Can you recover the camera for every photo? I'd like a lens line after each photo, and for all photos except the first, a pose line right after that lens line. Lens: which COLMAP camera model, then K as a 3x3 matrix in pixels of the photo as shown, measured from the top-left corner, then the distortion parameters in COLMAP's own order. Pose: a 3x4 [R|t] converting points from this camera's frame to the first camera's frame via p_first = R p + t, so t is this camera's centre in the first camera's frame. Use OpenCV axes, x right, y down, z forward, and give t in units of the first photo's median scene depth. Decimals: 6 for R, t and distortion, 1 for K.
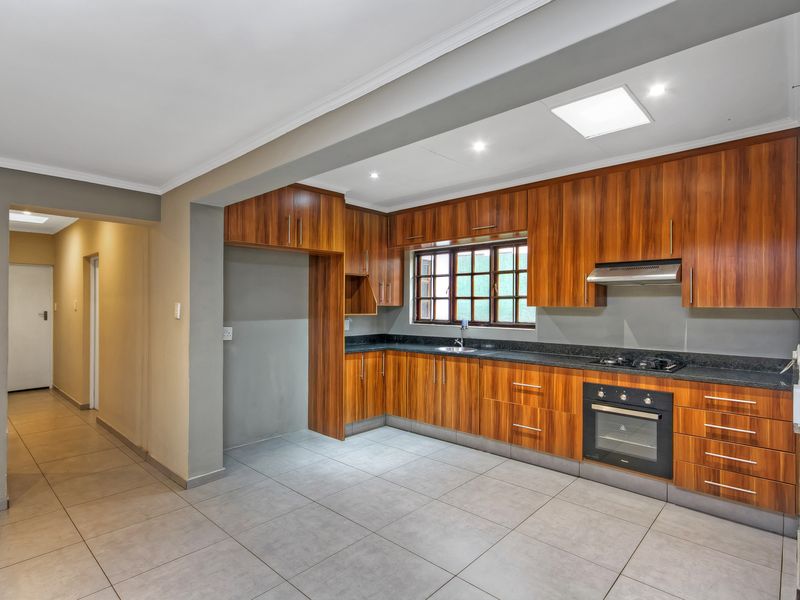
lens RADIAL K [[424.6, 0, 393.9], [0, 424.6, 304.8], [0, 0, 1]] dist [0.006921, 0.001180]
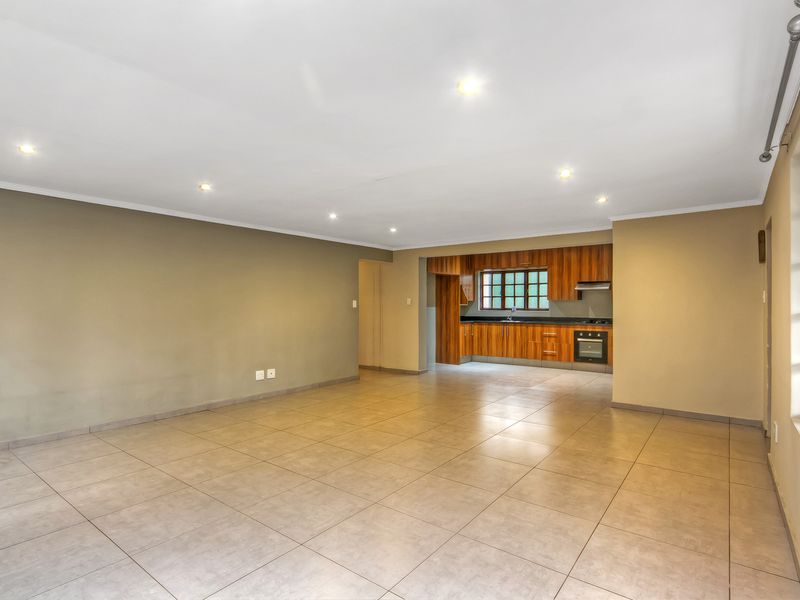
lens RADIAL K [[424.6, 0, 393.9], [0, 424.6, 304.8], [0, 0, 1]] dist [0.006921, 0.001180]
pose [[0.995872, -0.001881, 0.090751, -0.733792], [0.001722, 0.999997, 0.001833, 0.023270], [-0.090755, -0.001670, 0.995872, -1.220948]]
